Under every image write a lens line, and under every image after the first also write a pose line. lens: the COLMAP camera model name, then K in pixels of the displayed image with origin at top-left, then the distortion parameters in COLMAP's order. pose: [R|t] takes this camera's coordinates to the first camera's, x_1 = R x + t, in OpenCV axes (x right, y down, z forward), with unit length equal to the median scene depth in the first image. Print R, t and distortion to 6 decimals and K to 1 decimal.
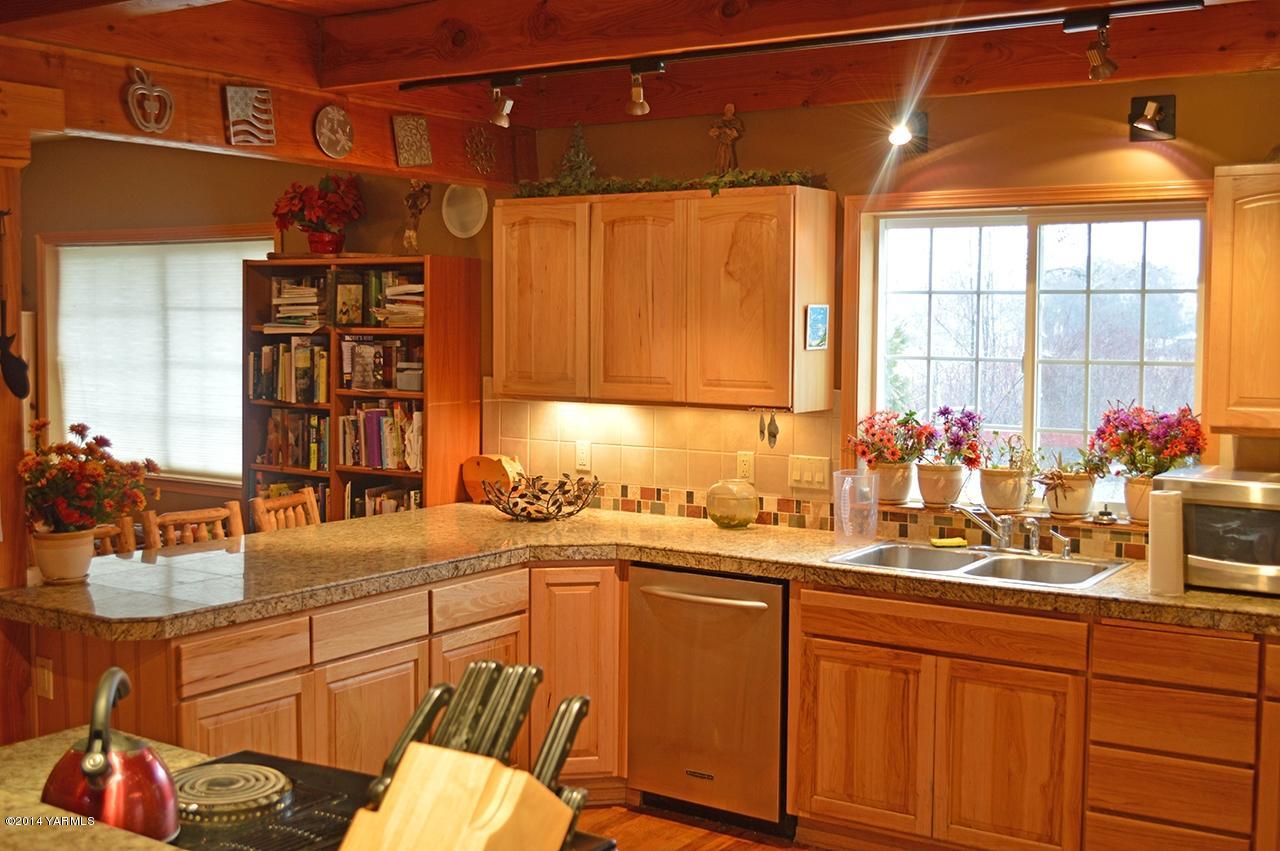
lens RADIAL K [[1455.6, 0, 629.8], [0, 1455.6, 403.0], [0, 0, 1]] dist [-0.048596, 0.000000]
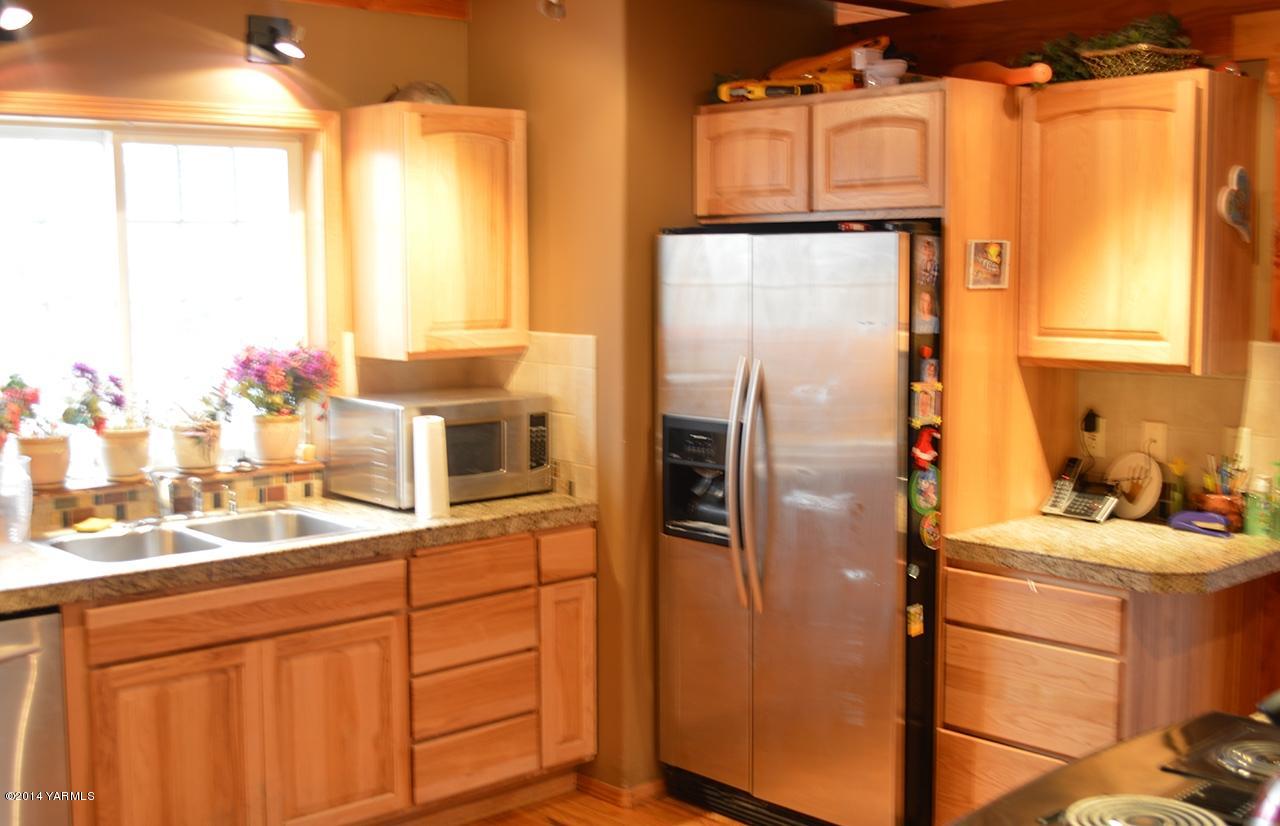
lens RADIAL K [[1529.3, 0, 639.7], [0, 1529.3, 413.7], [0, 0, 1]] dist [-0.059999, 0.000000]
pose [[0.252046, -0.112781, 0.961121, -0.549544], [0.064004, 0.992954, 0.099732, -0.035302], [-0.965596, 0.036379, 0.257488, 0.494811]]
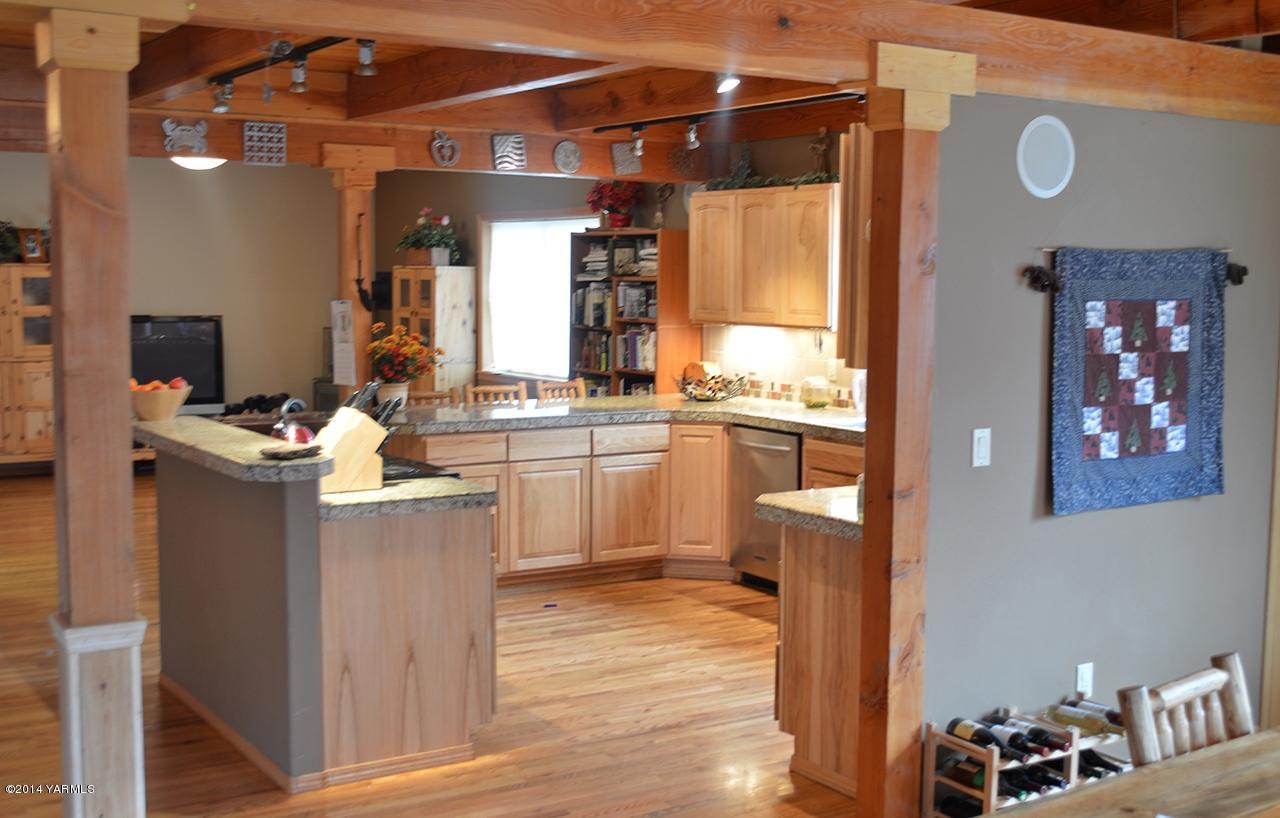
lens RADIAL K [[1529.3, 0, 640.9], [0, 1529.3, 406.4], [0, 0, 1]] dist [-0.059999, 0.000000]
pose [[0.916782, 0.033279, -0.398000, 0.574619], [-0.022310, 0.999234, 0.032160, 0.039271], [0.398765, -0.020605, 0.916821, -0.568208]]
